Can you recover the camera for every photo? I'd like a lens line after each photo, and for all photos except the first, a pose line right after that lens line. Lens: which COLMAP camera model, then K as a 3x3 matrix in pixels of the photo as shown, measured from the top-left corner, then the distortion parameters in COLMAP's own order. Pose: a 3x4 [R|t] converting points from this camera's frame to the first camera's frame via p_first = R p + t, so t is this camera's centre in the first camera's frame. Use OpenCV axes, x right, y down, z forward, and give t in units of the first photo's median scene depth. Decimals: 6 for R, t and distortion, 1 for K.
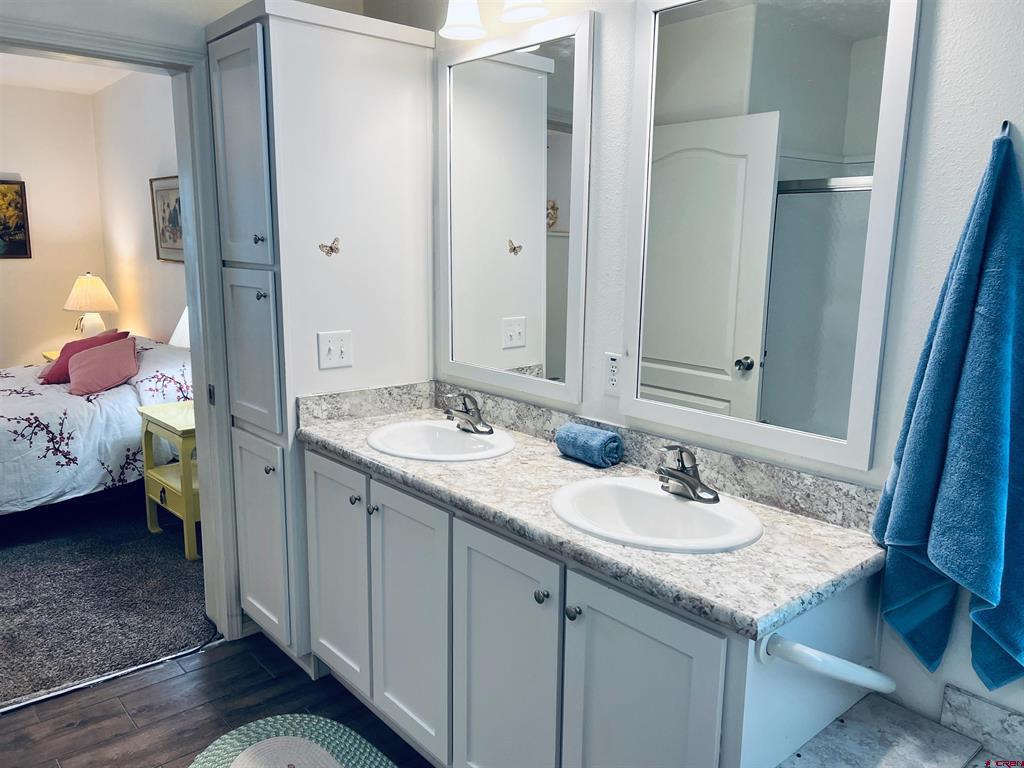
lens RADIAL K [[768.7, 0, 509.1], [0, 768.7, 389.2], [0, 0, 1]] dist [0.071525, -0.079198]
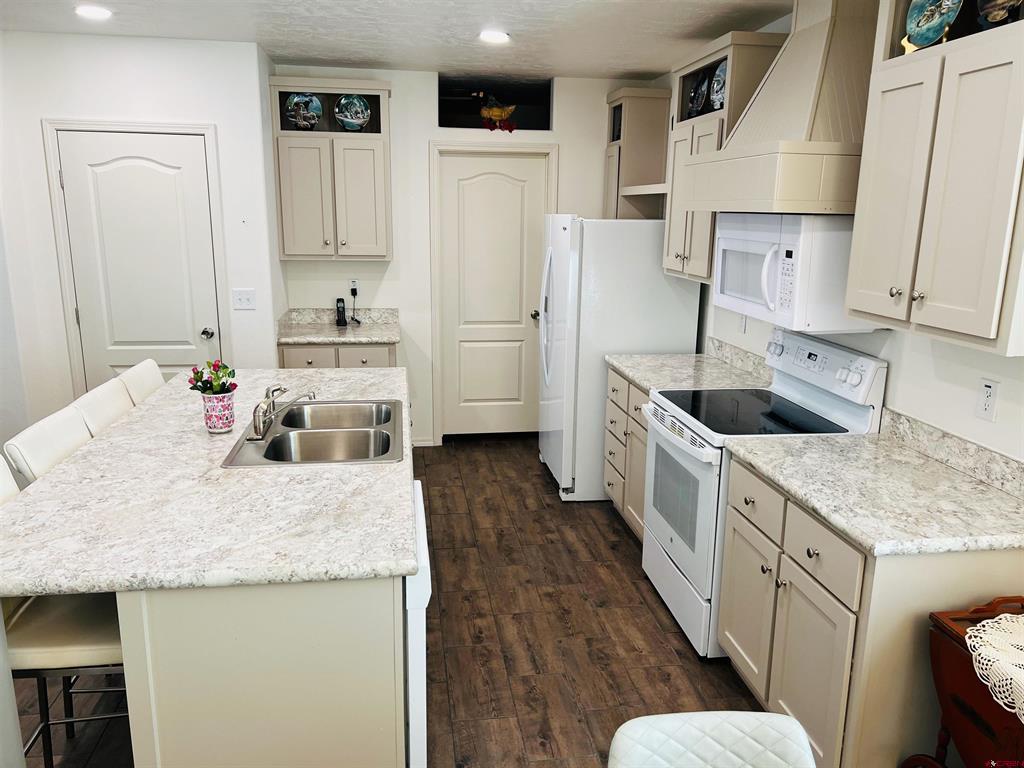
lens RADIAL K [[771.8, 0, 515.6], [0, 771.8, 387.8], [0, 0, 1]] dist [0.062857, -0.064334]
pose [[-0.847074, -0.144175, 0.511546, -1.012404], [0.072994, 0.921822, 0.380679, -0.387920], [-0.526439, 0.359803, -0.770327, 1.560208]]
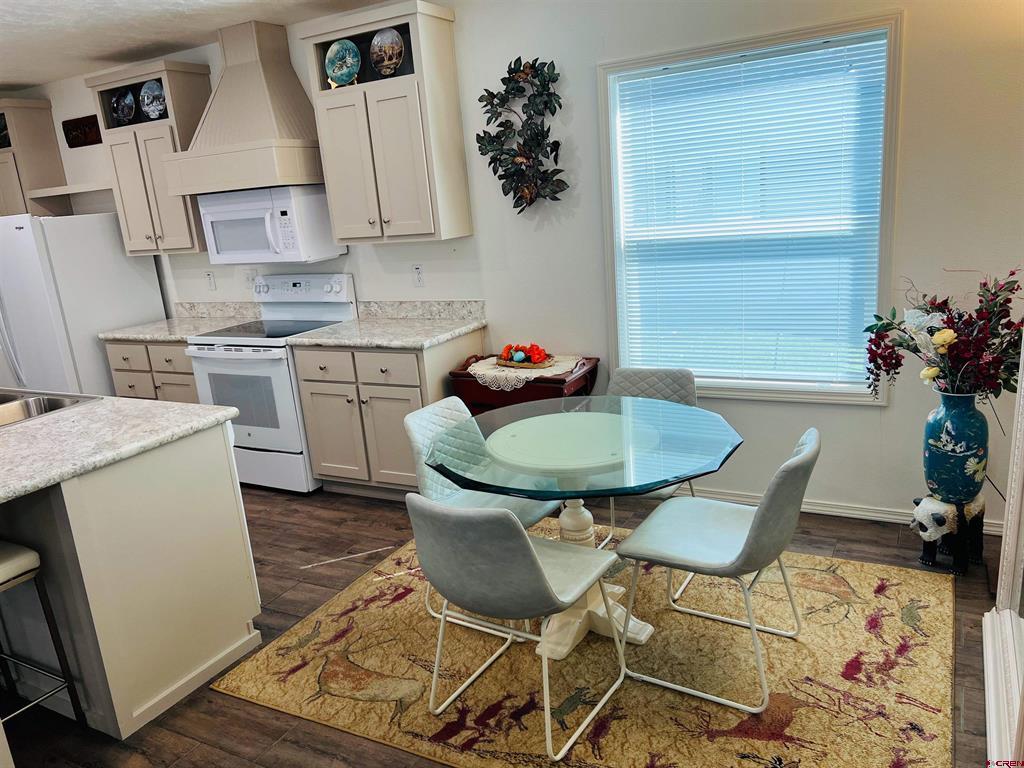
lens RADIAL K [[768.2, 0, 508.2], [0, 768.2, 384.9], [0, 0, 1]] dist [0.064409, -0.079679]
pose [[-0.934962, 0.153473, -0.319831, -0.526907], [0.010625, 0.913283, 0.407186, -0.466279], [0.354589, 0.377305, -0.855516, 2.316126]]
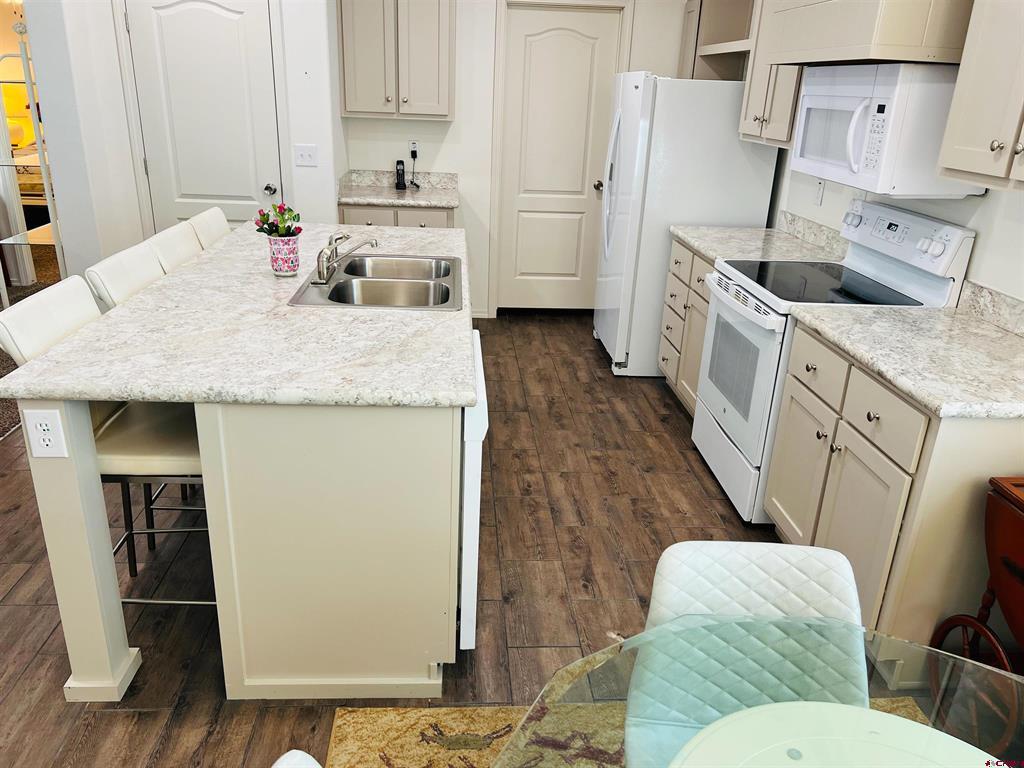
lens RADIAL K [[771.5, 0, 507.6], [0, 771.5, 386.6], [0, 0, 1]] dist [0.065188, -0.067957]
pose [[-0.797153, -0.259119, 0.545347, -1.013922], [0.062442, 0.863003, 0.501325, -0.337289], [-0.600539, 0.433686, -0.671766, 1.590395]]
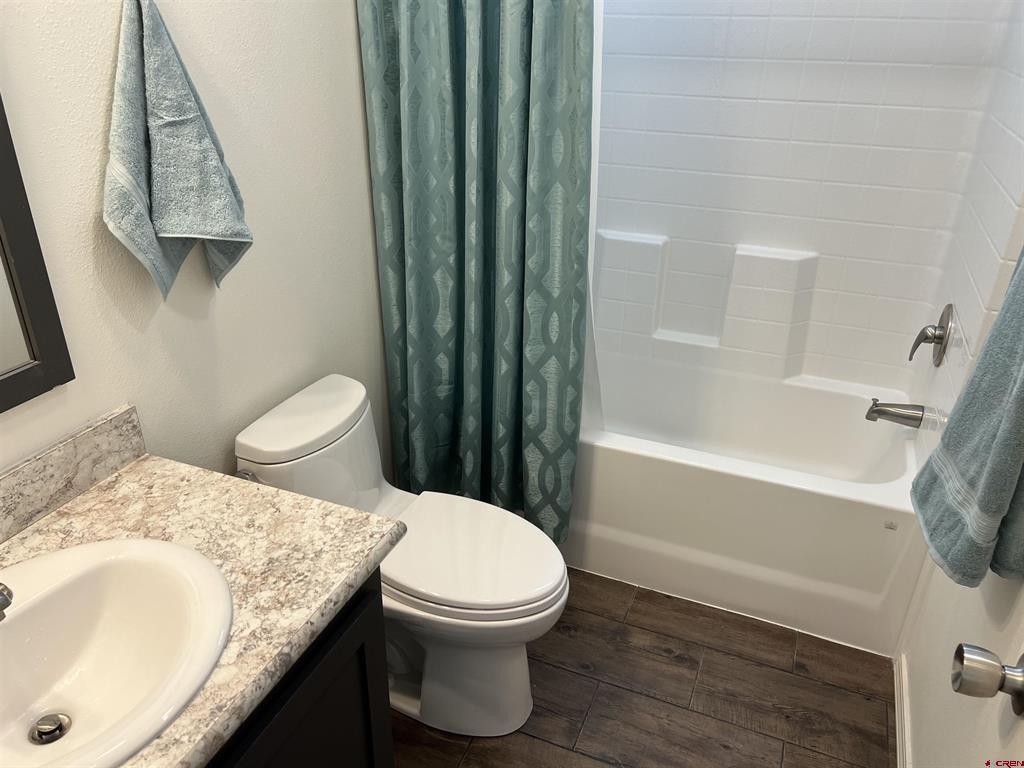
lens RADIAL K [[768.7, 0, 509.1], [0, 768.7, 389.2], [0, 0, 1]] dist [0.071525, -0.079198]
pose [[0.452945, 0.389980, -0.801721, 0.620166], [-0.175453, 0.920661, 0.348711, -0.245119], [0.874104, -0.017283, 0.485432, 0.911382]]
